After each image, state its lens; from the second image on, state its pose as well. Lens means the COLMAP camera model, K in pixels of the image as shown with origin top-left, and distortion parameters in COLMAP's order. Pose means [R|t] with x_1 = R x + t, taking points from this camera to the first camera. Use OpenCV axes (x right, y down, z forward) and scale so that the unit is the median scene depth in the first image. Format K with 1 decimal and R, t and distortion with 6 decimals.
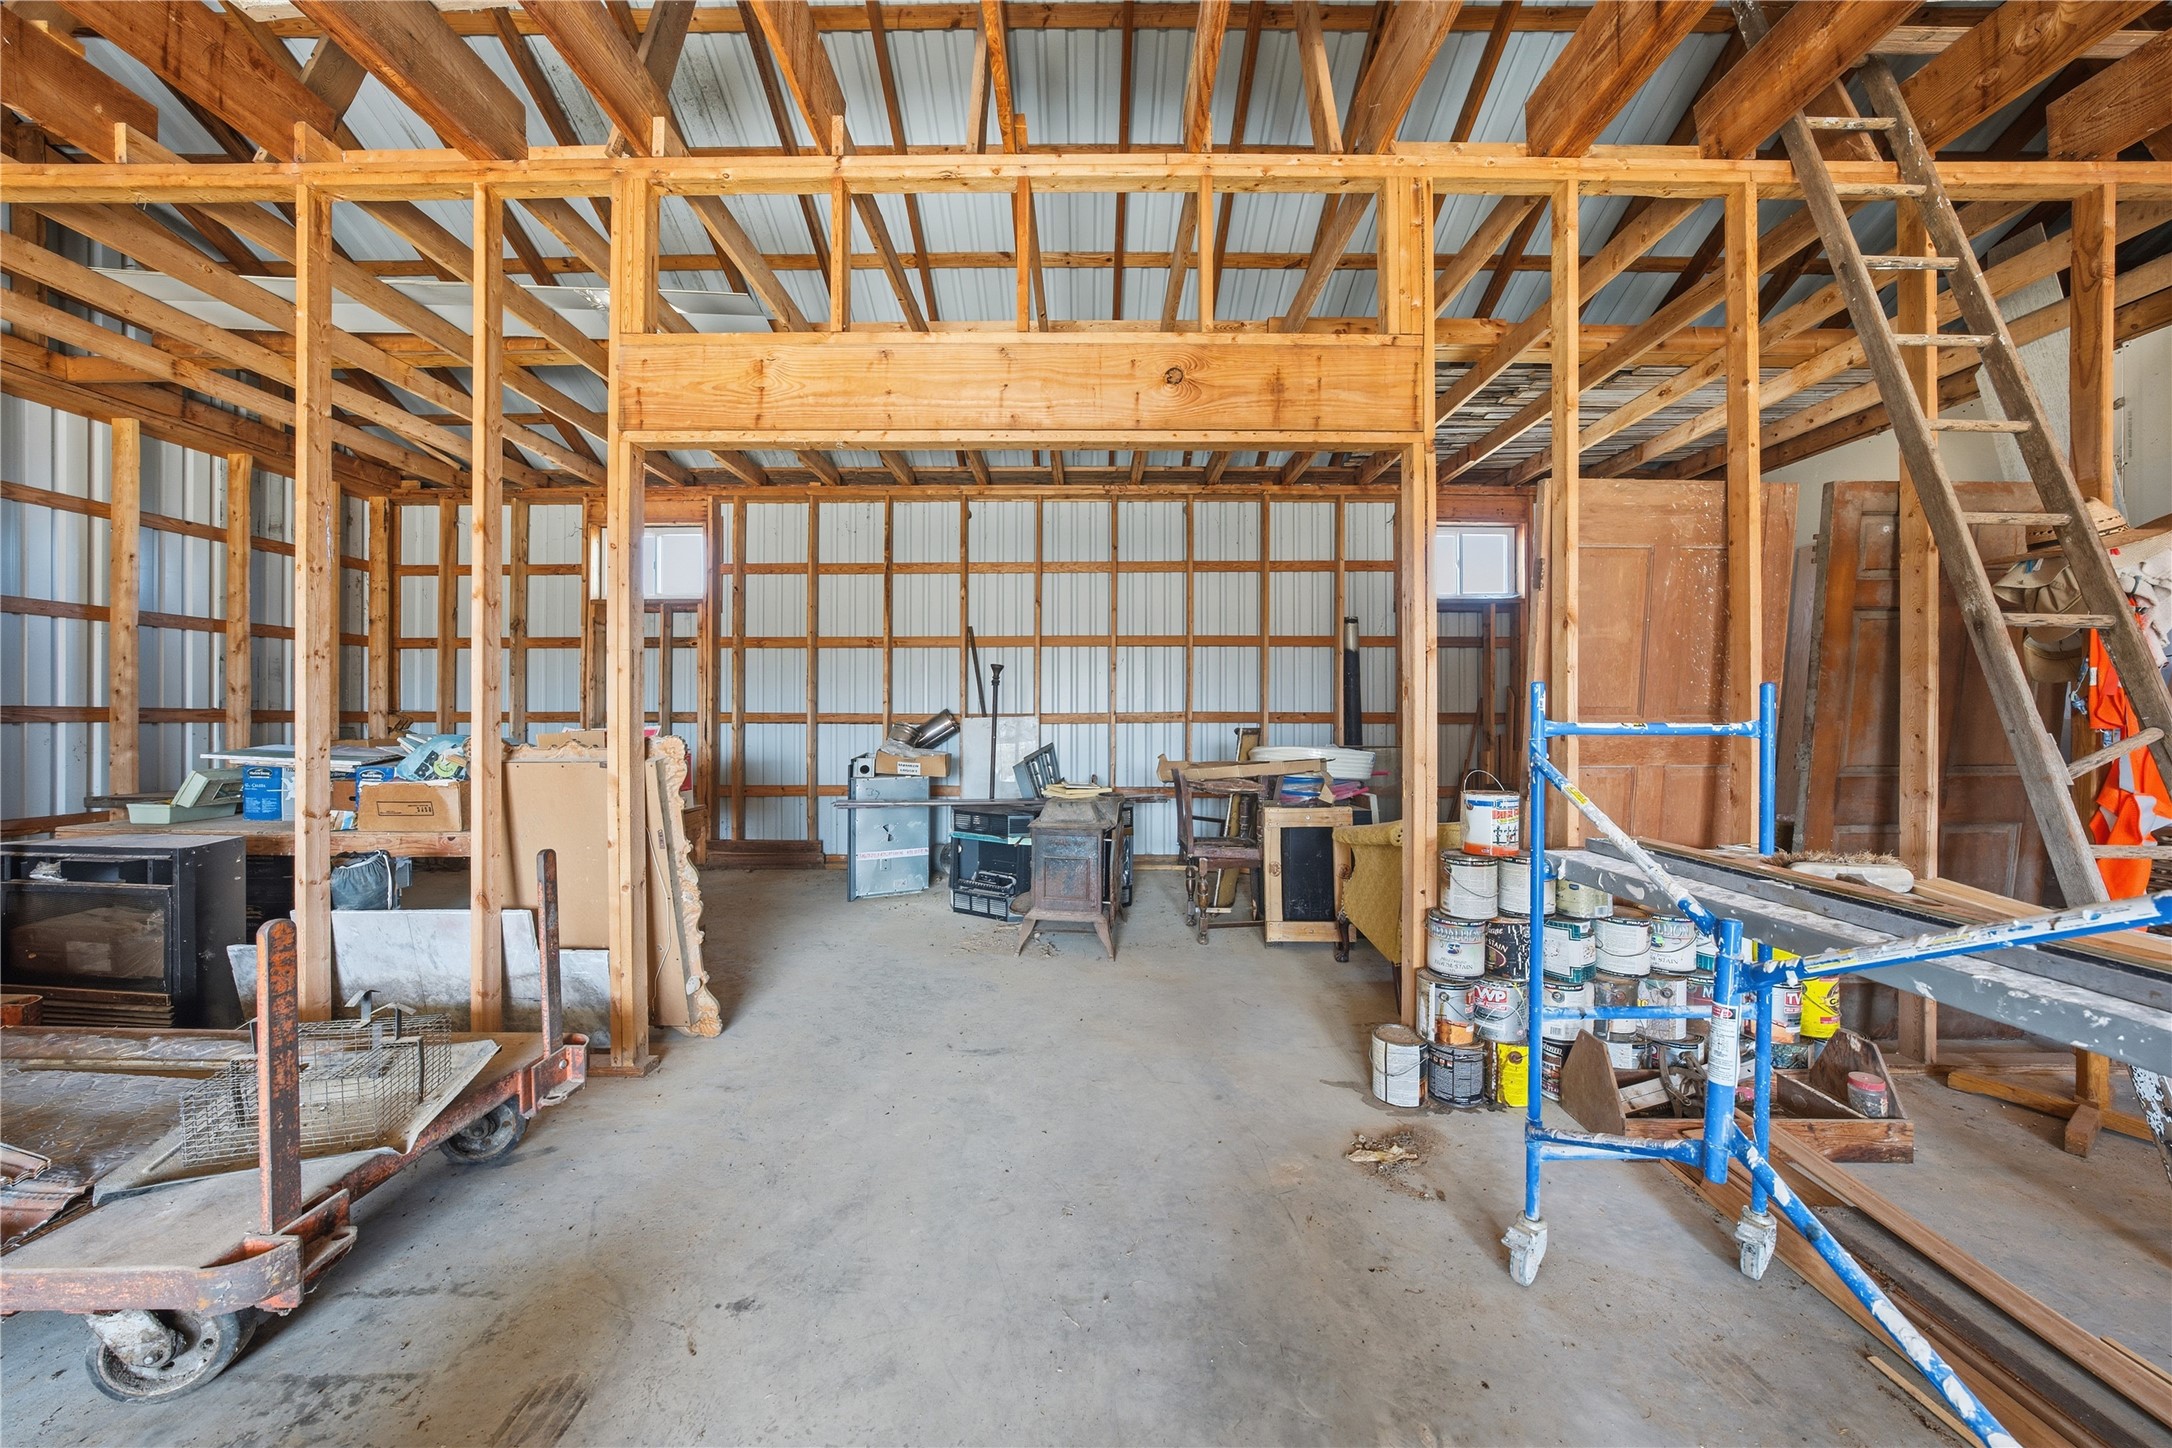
lens RADIAL K [[756.0, 0, 1086.0], [0, 756.0, 724.0], [0, 0, 1]] dist [-0.013016, -0.000008]
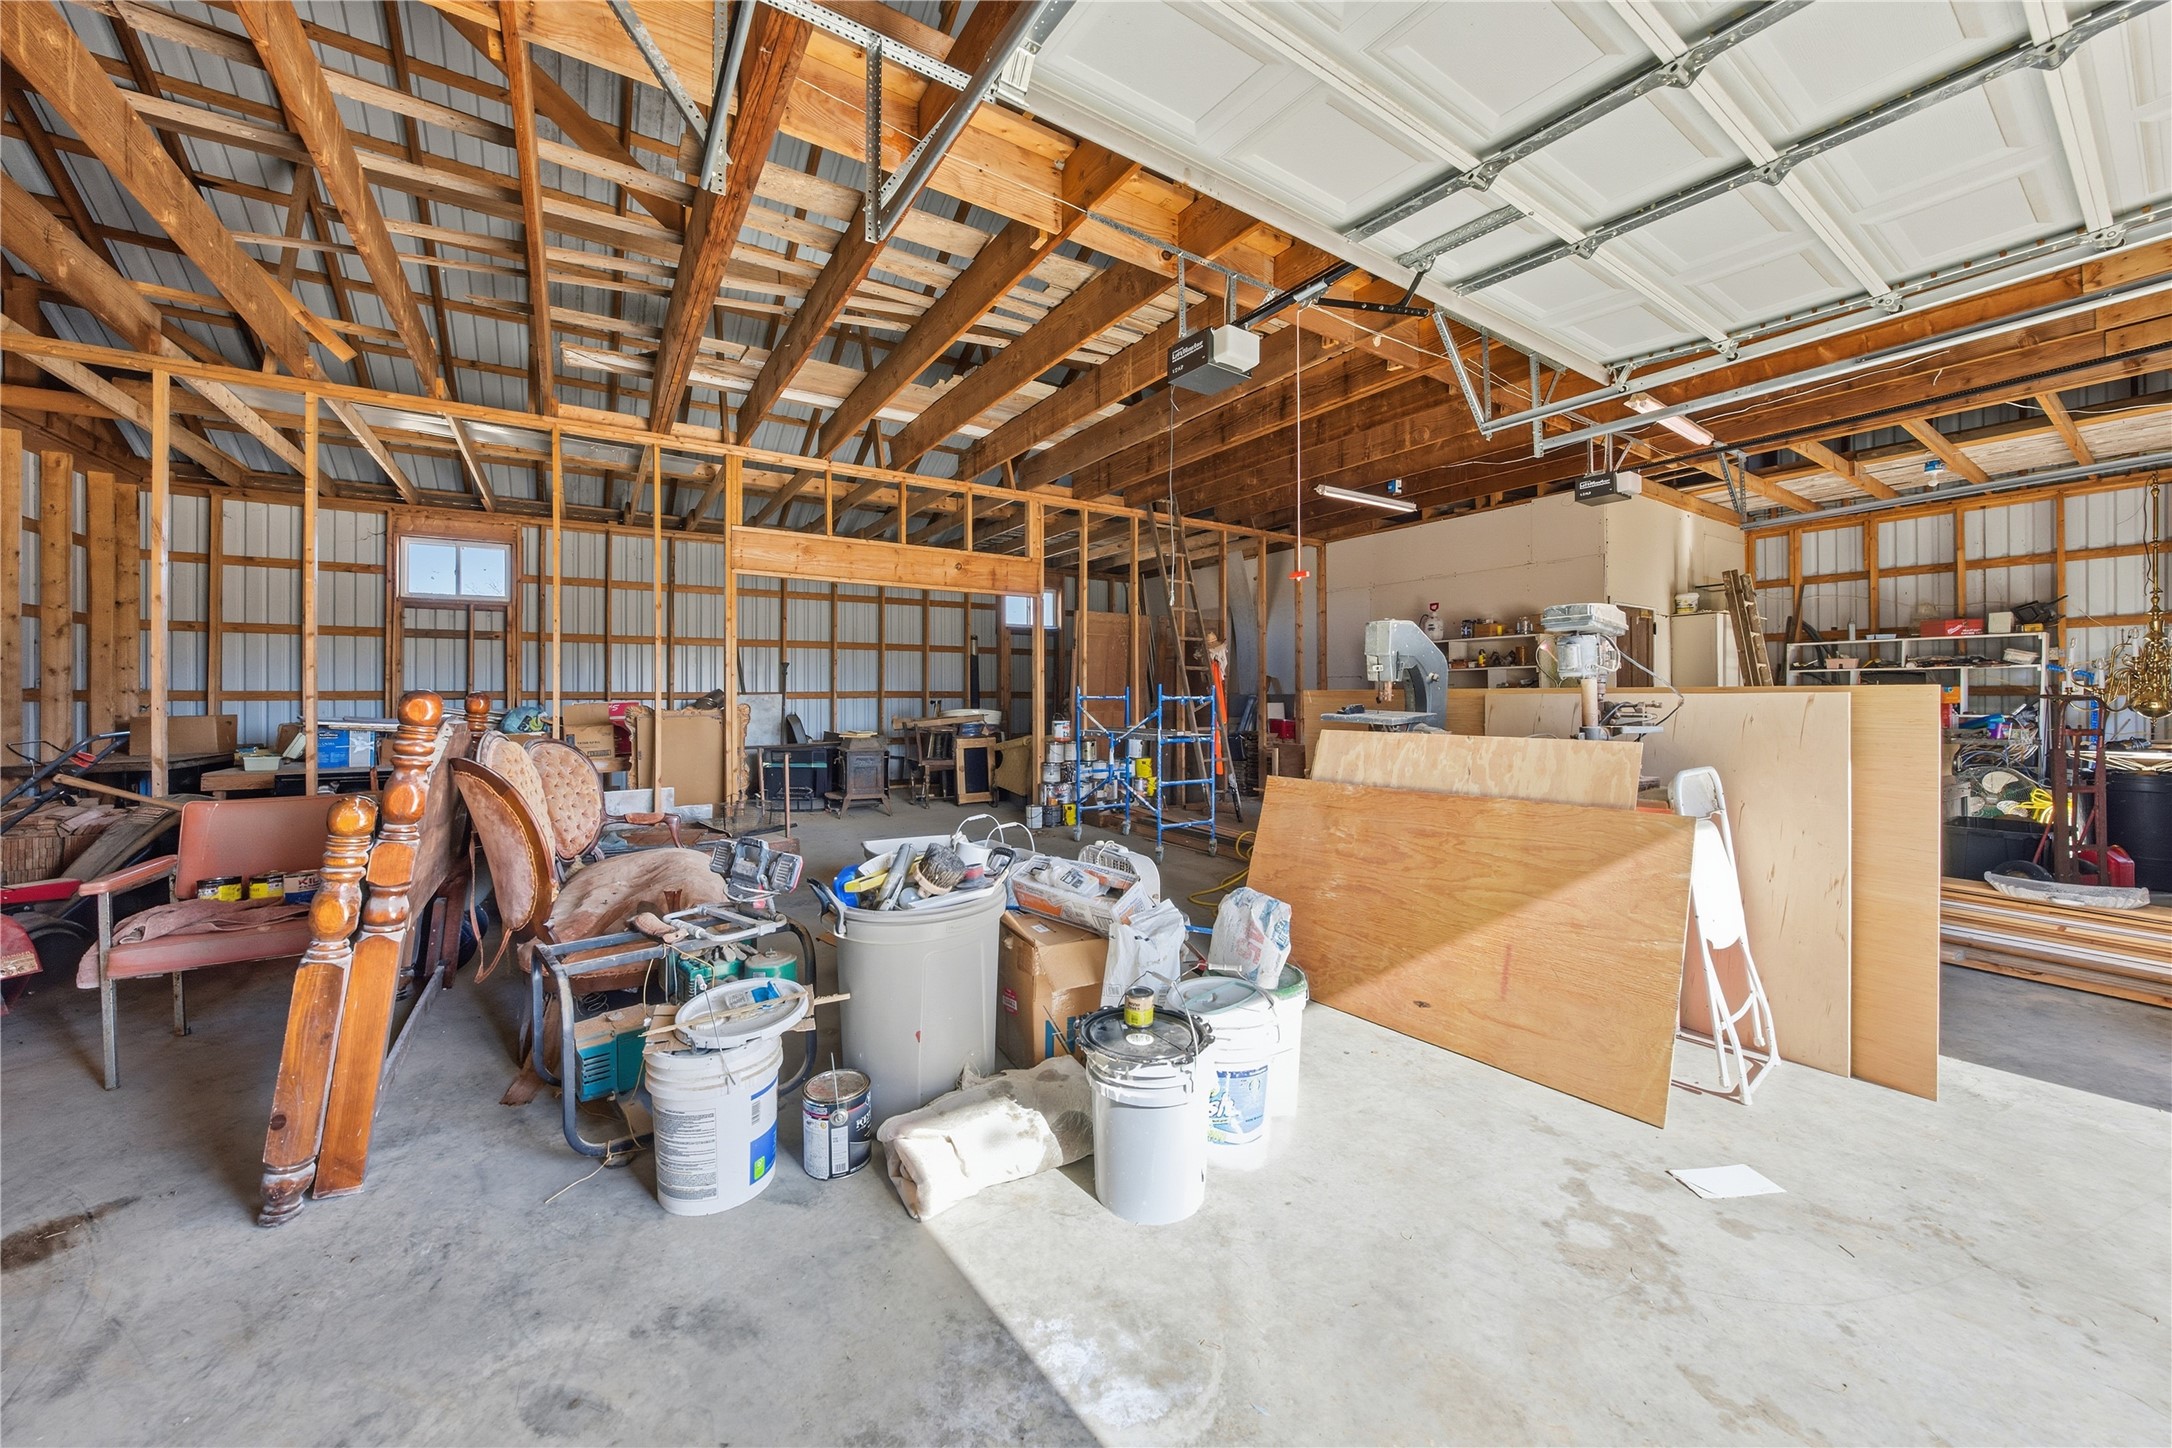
lens RADIAL K [[759.1, 0, 1088.7], [0, 759.1, 697.4], [0, 0, 1]] dist [-0.000054, 0.000000]
pose [[0.834973, -0.003316, 0.550282, -0.601880], [0.006274, 0.999974, -0.003495, 0.008761], [-0.550256, 0.006371, 0.834972, -0.919291]]
